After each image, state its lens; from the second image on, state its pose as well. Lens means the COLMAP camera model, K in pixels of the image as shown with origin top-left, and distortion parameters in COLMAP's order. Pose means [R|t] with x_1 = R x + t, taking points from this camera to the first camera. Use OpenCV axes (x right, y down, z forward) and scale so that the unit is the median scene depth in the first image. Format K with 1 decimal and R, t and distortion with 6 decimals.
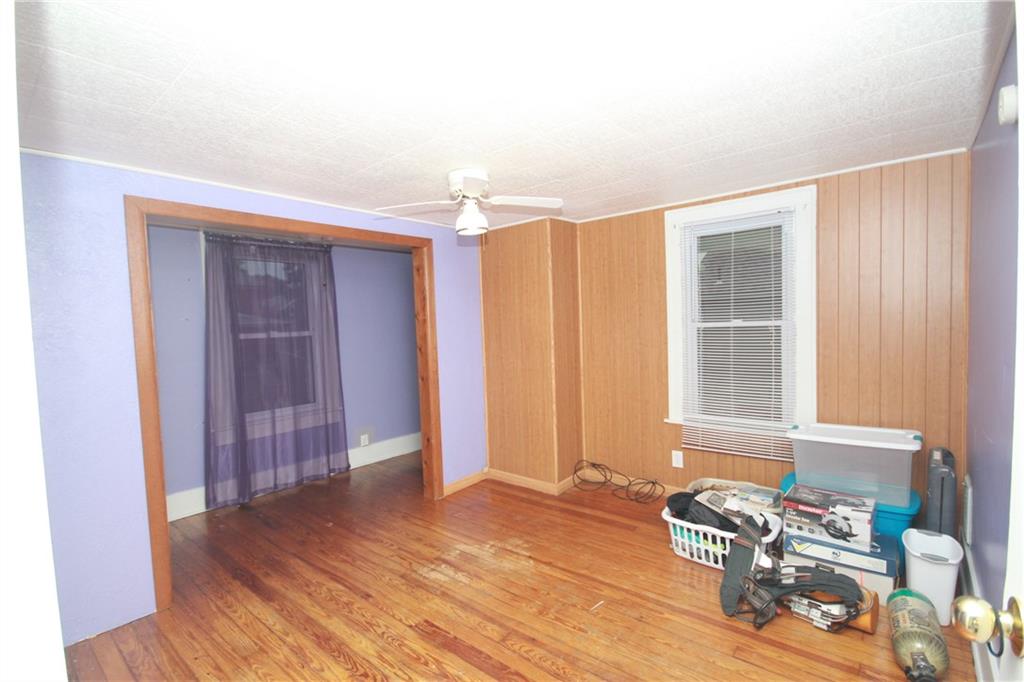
lens RADIAL K [[472.7, 0, 513.1], [0, 472.7, 347.8], [0, 0, 1]] dist [0.001432, 0.000096]
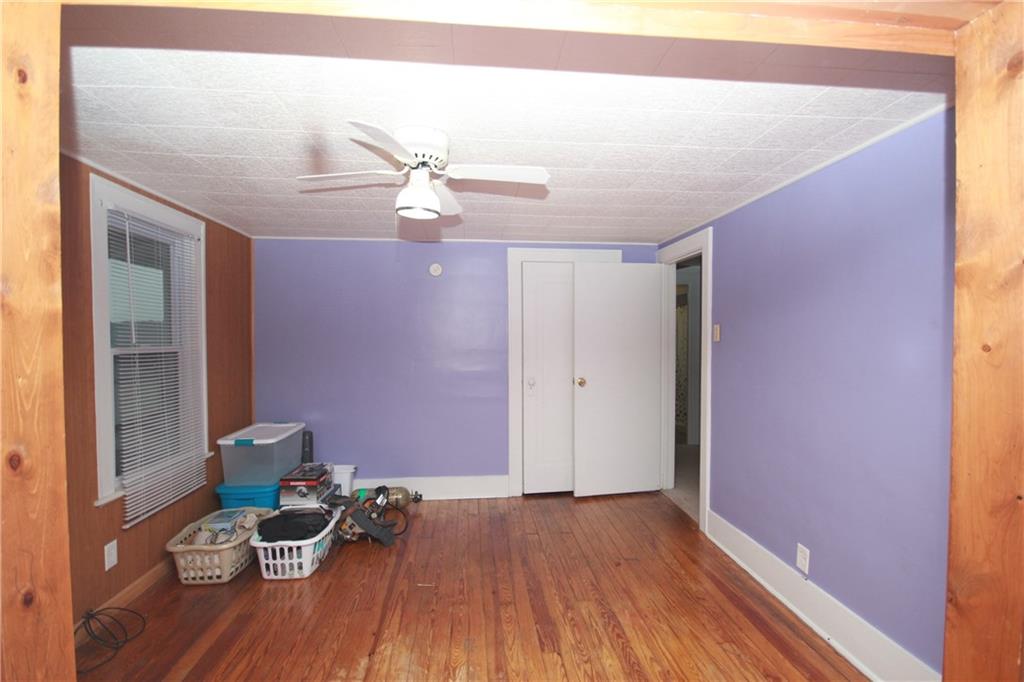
lens RADIAL K [[472.7, 0, 513.1], [0, 472.7, 347.8], [0, 0, 1]] dist [0.001432, 0.000096]
pose [[-0.707401, 0.017668, 0.706591, -0.812647], [0.062035, 0.997382, 0.037167, -0.065061], [-0.704084, 0.070125, -0.706645, 1.649276]]
